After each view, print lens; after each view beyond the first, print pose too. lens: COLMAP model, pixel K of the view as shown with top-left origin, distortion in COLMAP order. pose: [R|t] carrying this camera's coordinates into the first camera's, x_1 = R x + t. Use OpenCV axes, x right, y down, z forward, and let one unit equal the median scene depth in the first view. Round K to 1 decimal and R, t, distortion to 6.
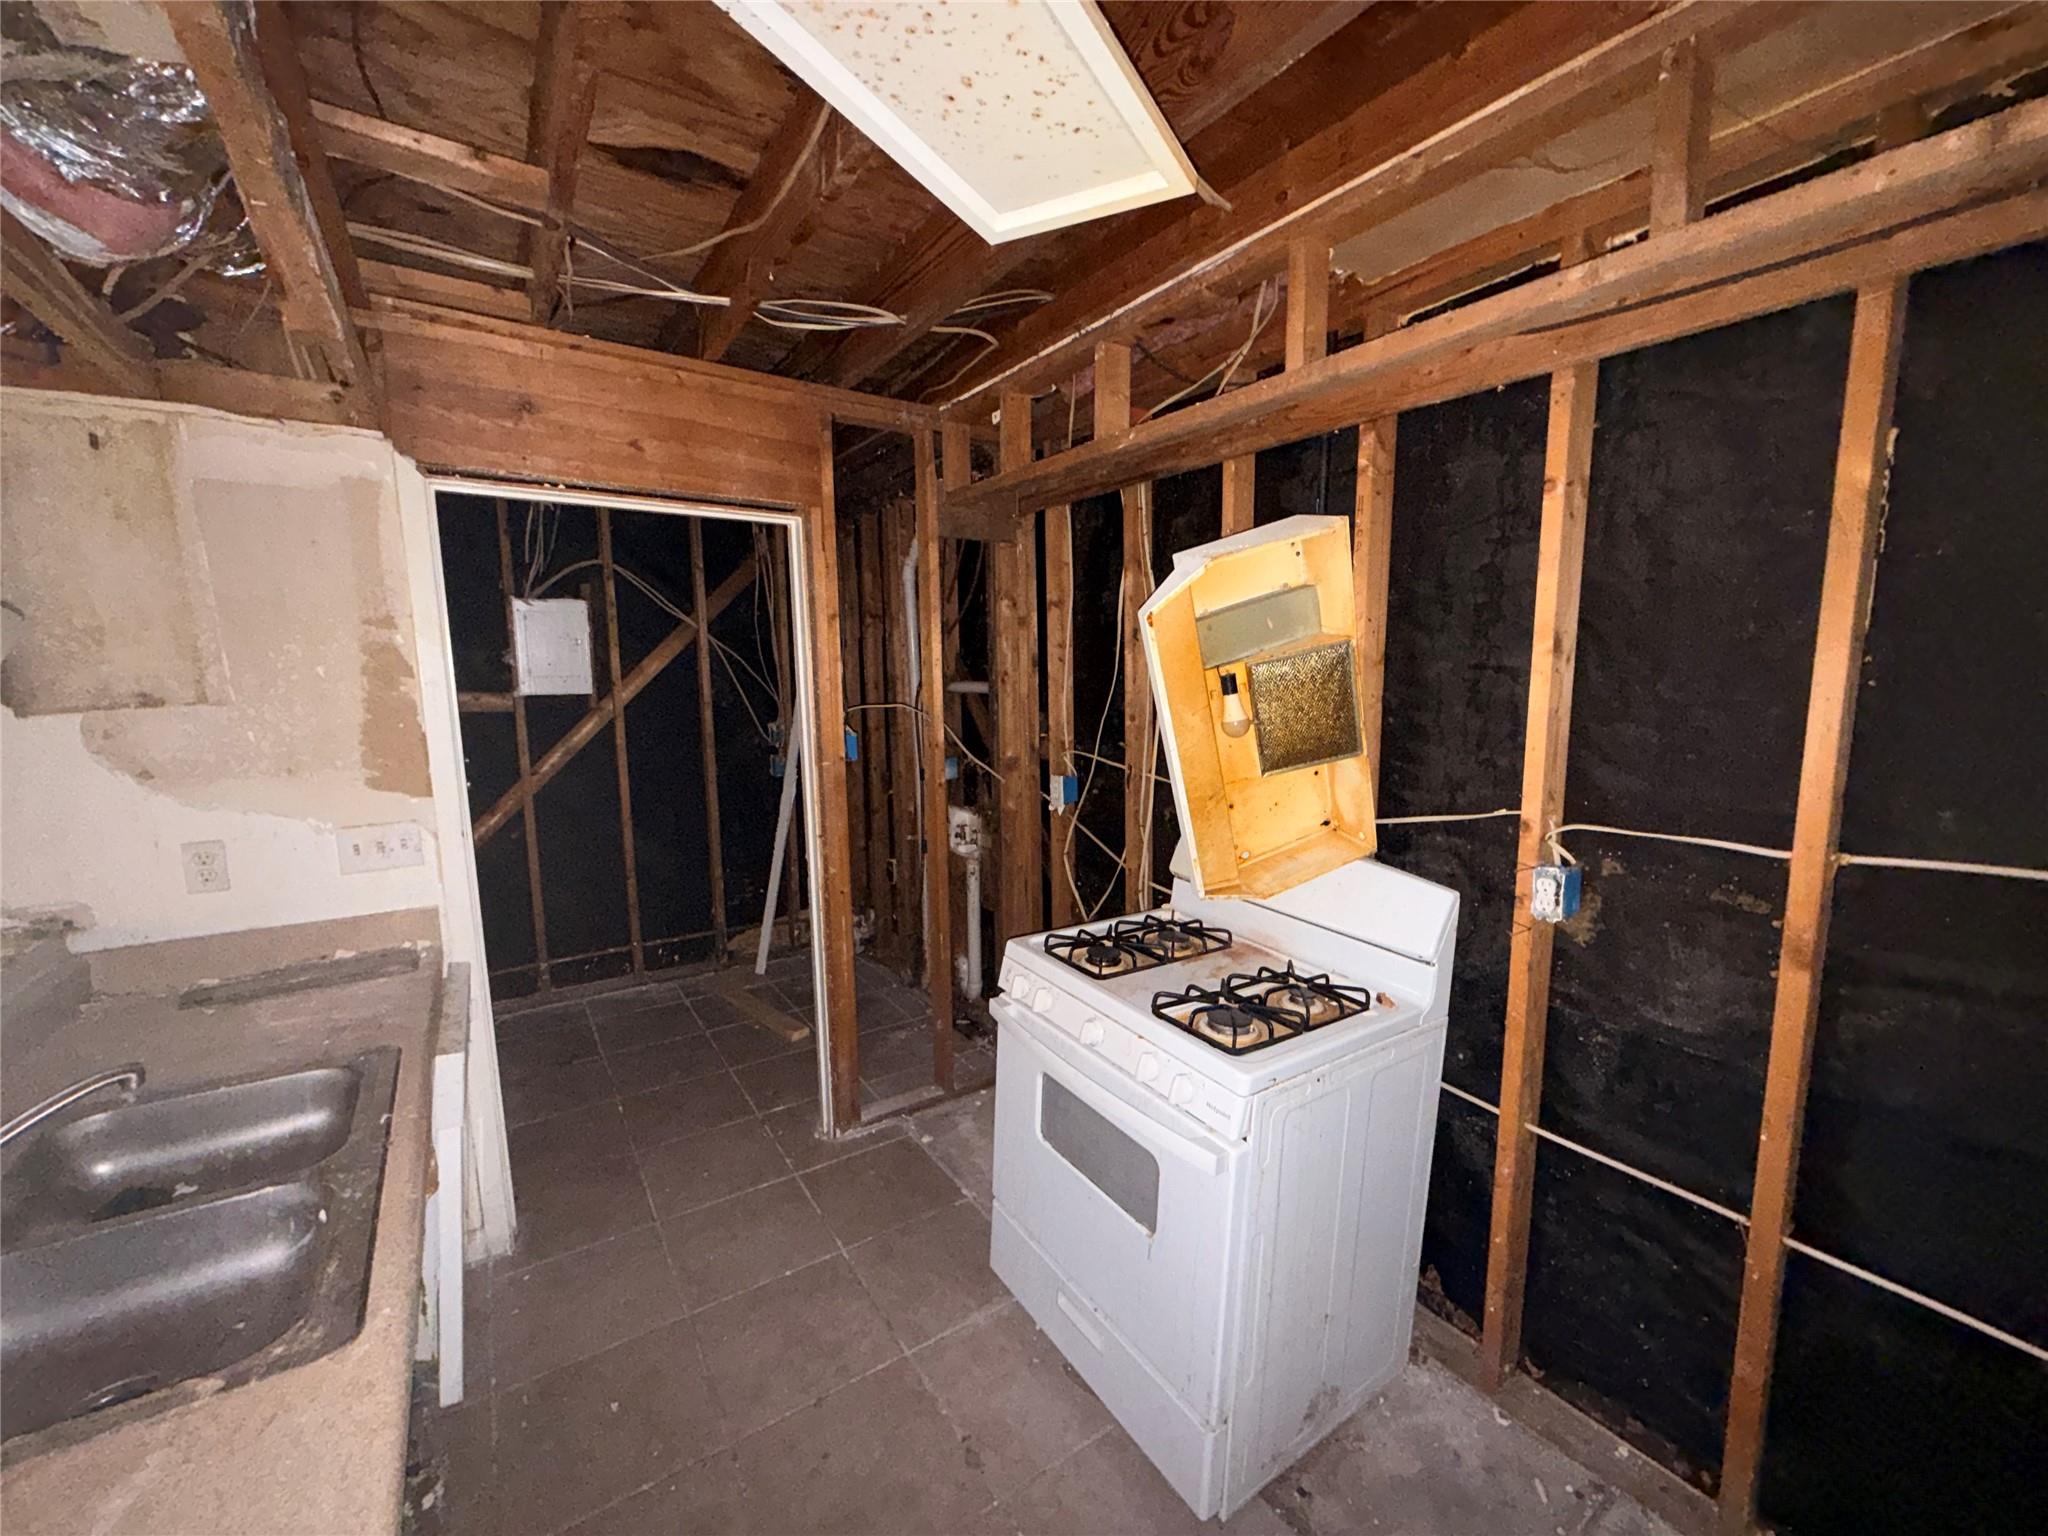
lens RADIAL K [[812.8, 0, 1024.9], [0, 812.8, 769.4], [0, 0, 1]] dist [0.000564, -0.000634]
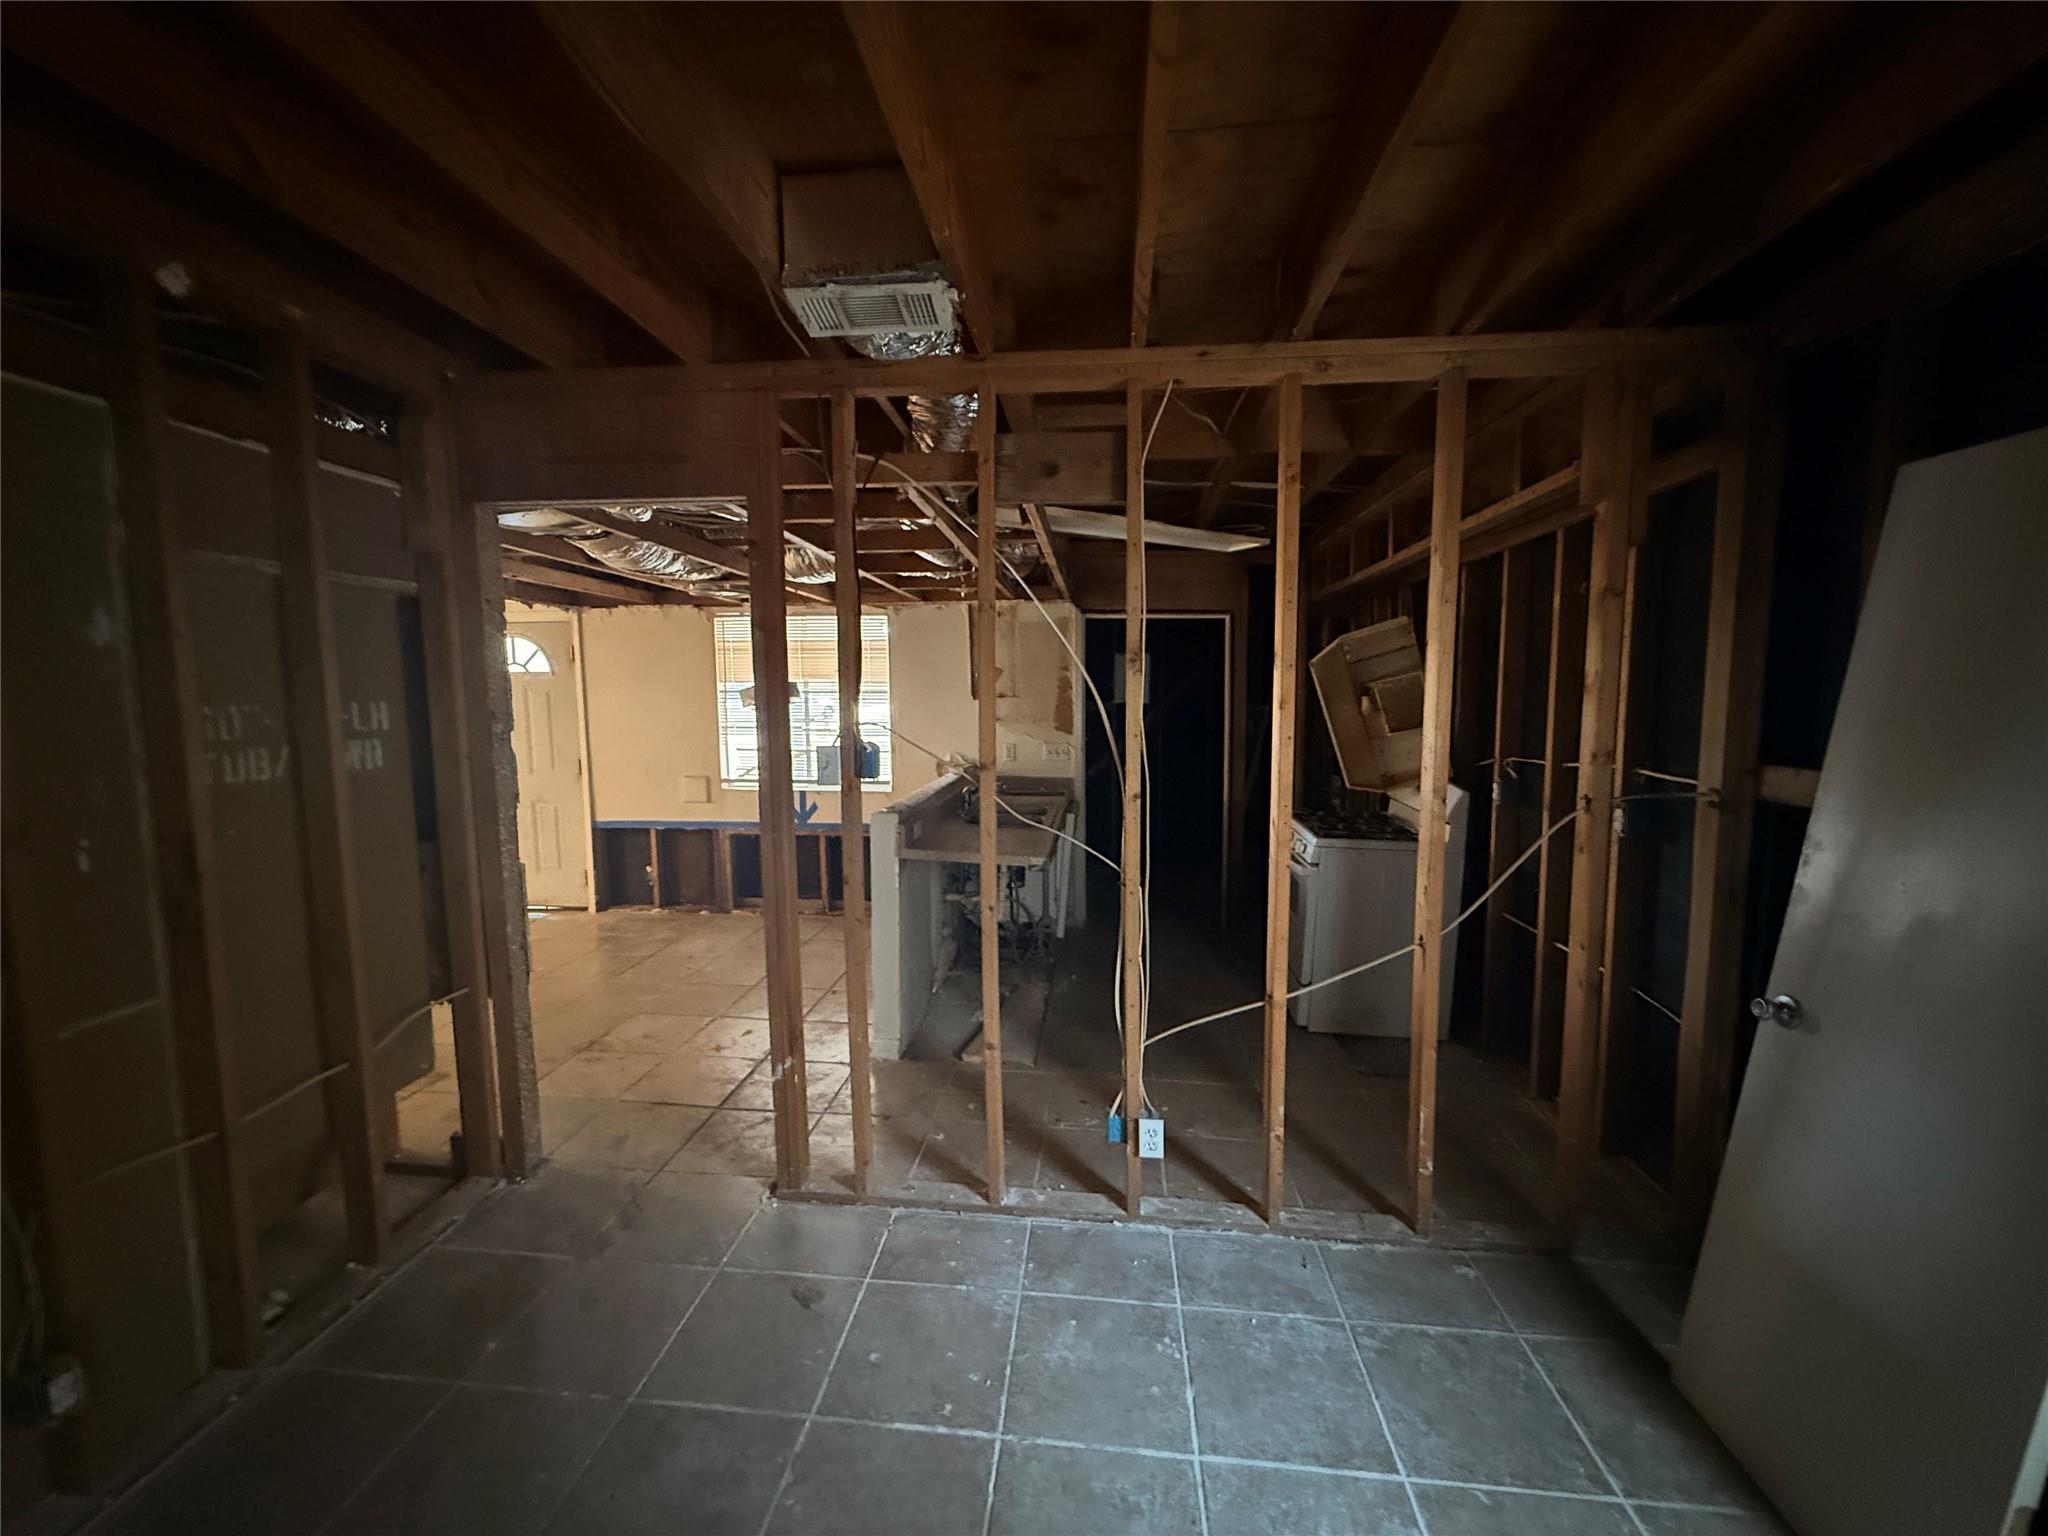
lens RADIAL K [[812.8, 0, 1020.5], [0, 812.8, 770.3], [0, 0, 1]] dist [0.000564, -0.000634]
pose [[0.766167, 0.069109, -0.638915, 0.441374], [-0.092310, 0.995726, -0.002991, 0.091695], [0.635977, 0.061270, 0.769272, -0.601134]]
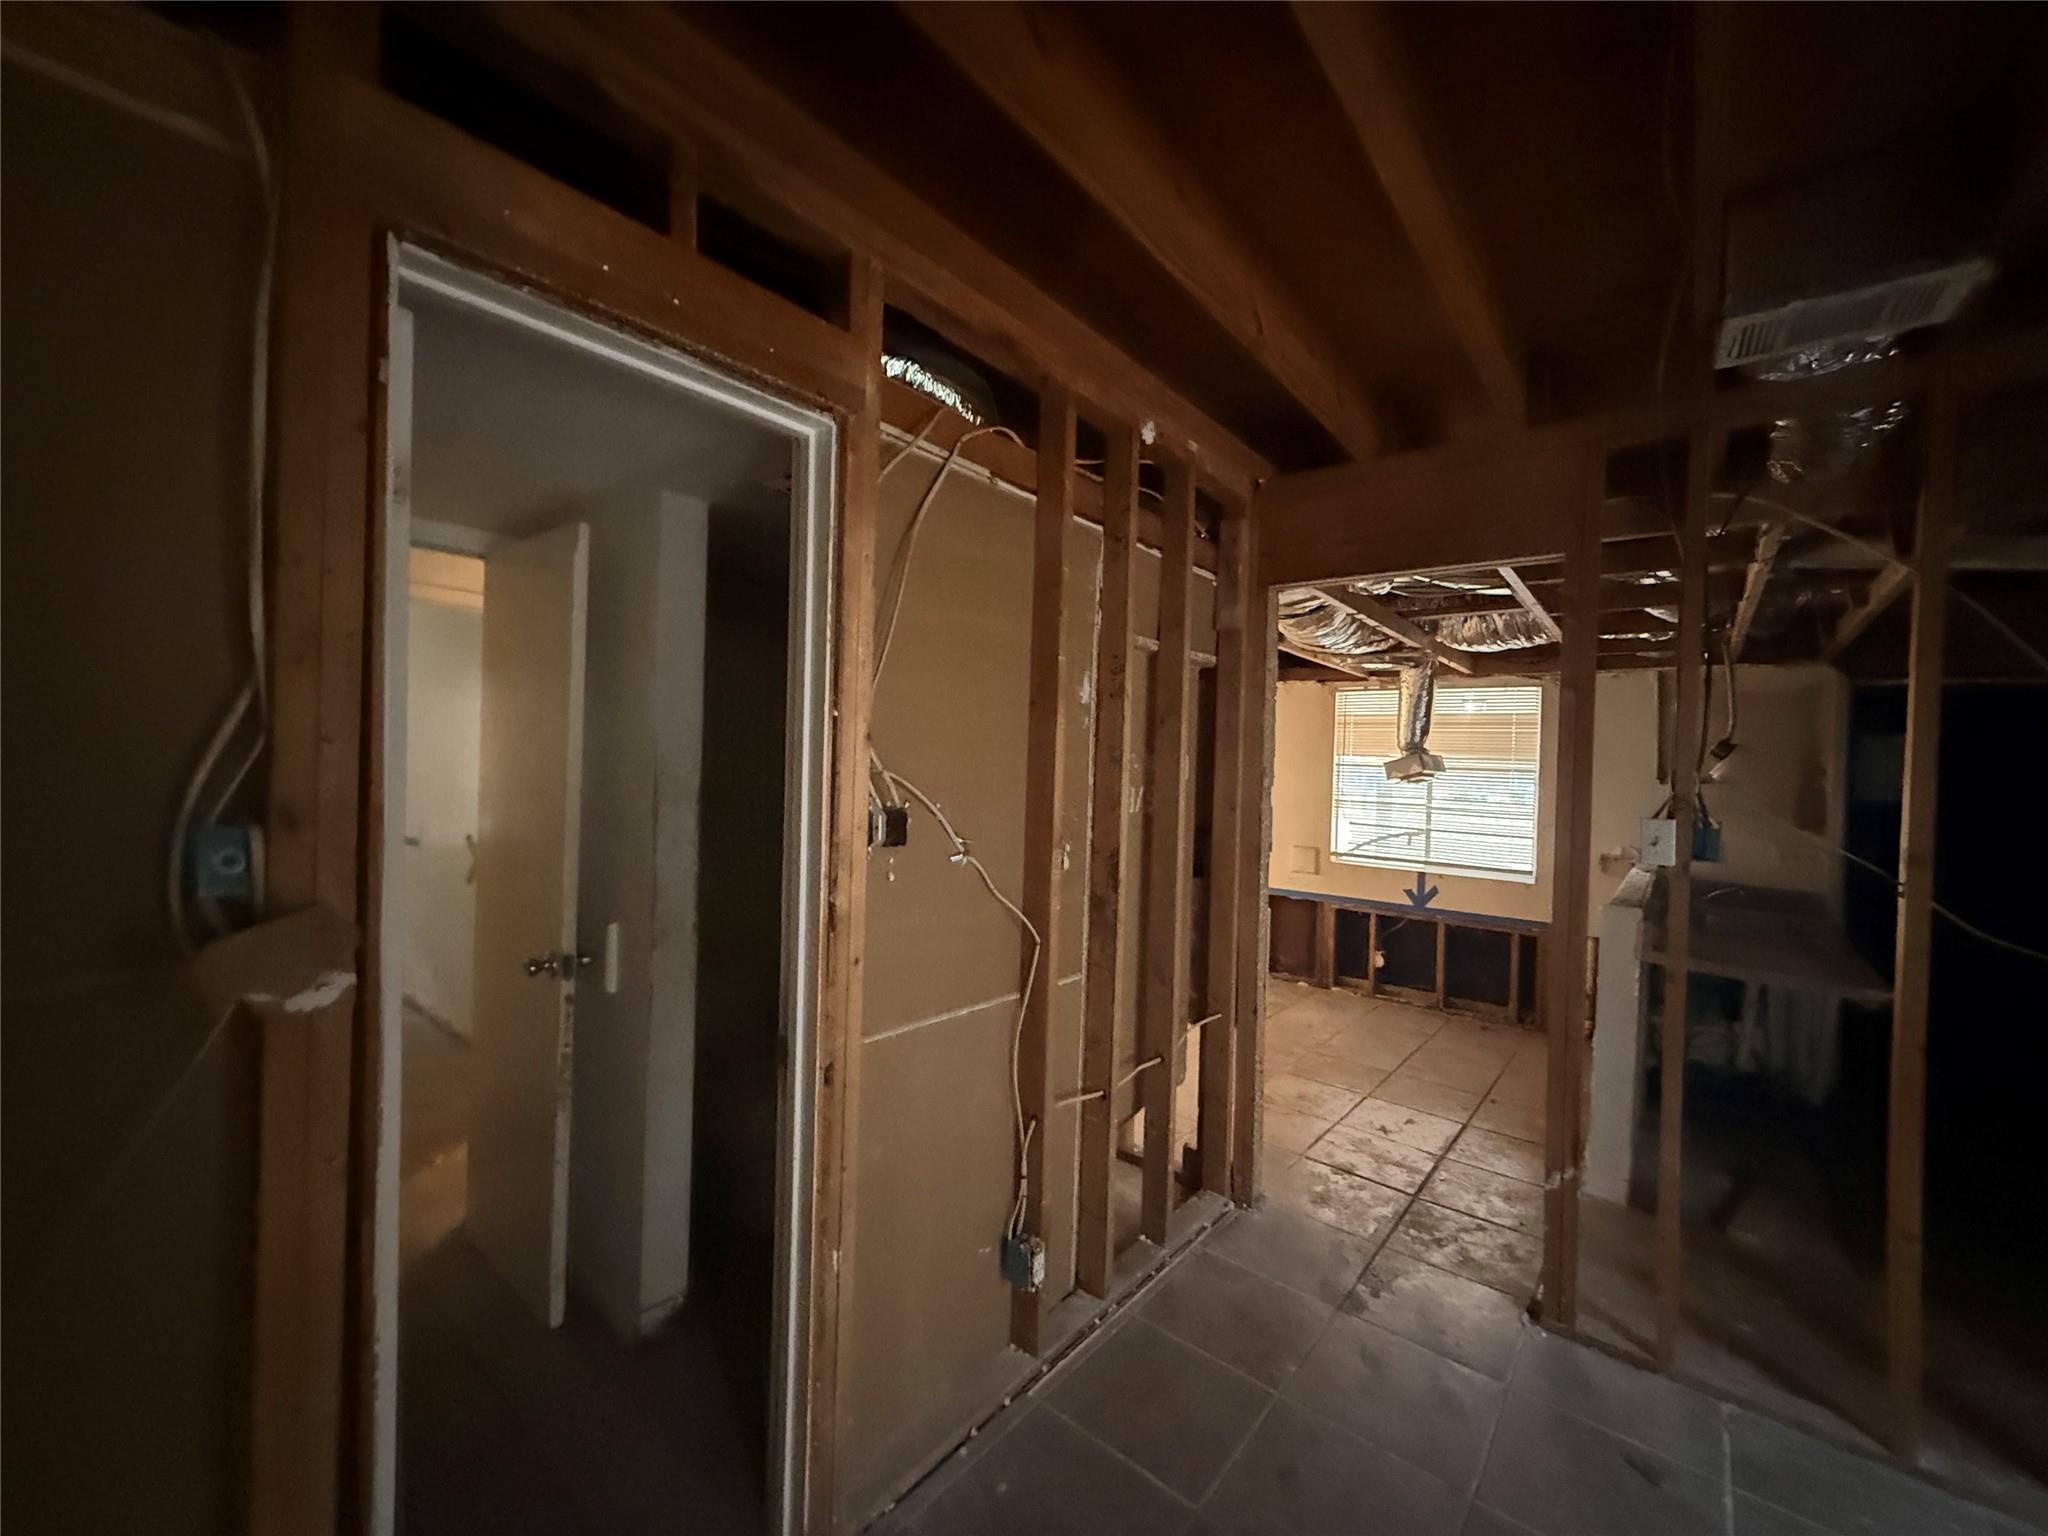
lens RADIAL K [[812.8, 0, 1021.9], [0, 812.8, 768.8], [0, 0, 1]] dist [0.000564, -0.000634]
pose [[0.281516, 0.024319, -0.959248, 0.335392], [-0.170607, 0.985019, -0.025096, 0.138403], [0.944268, 0.170720, 0.281448, -0.782722]]
